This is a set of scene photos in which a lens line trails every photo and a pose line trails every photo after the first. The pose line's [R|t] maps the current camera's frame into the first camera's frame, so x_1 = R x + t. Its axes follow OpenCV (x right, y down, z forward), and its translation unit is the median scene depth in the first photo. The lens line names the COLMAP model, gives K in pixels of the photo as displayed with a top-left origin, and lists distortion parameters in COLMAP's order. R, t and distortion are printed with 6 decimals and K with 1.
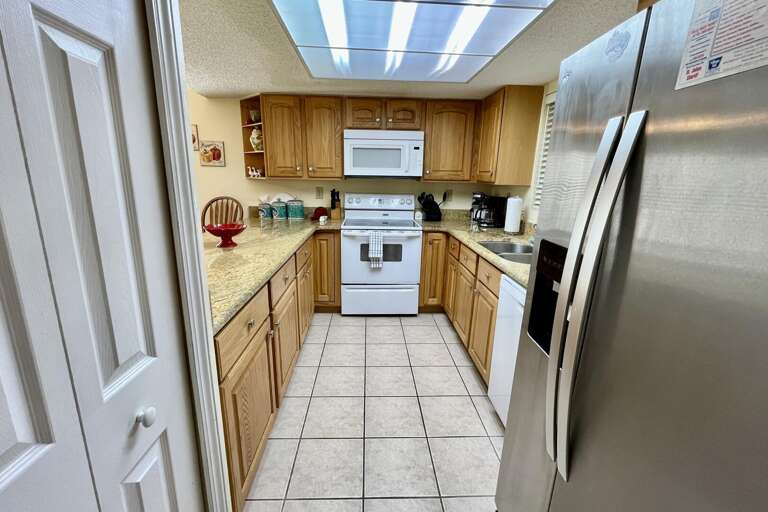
lens RADIAL K [[310.0, 0, 379.0], [0, 310.0, 257.6], [0, 0, 1]] dist [-0.002072, -0.000019]
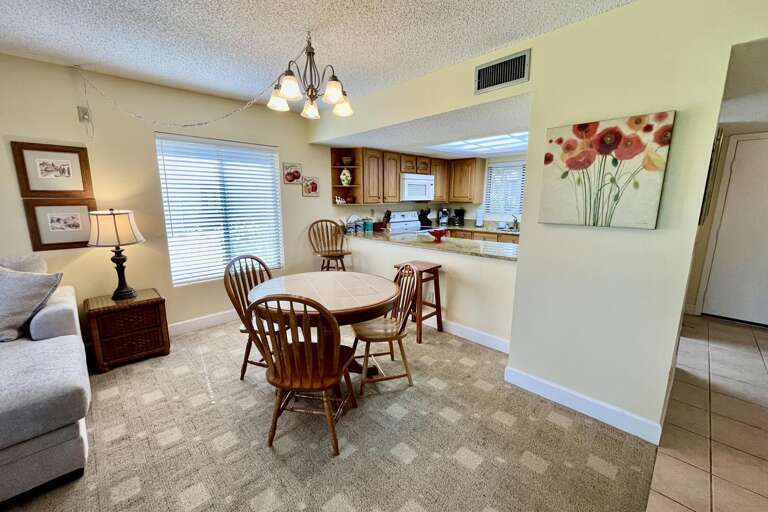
lens RADIAL K [[310.0, 0, 379.0], [0, 310.0, 257.6], [0, 0, 1]] dist [-0.002072, -0.000019]
pose [[0.752580, -0.144423, 0.642468, -1.182876], [0.183243, 0.983047, 0.006334, -0.008716], [-0.632491, 0.112961, 0.766286, -0.110472]]
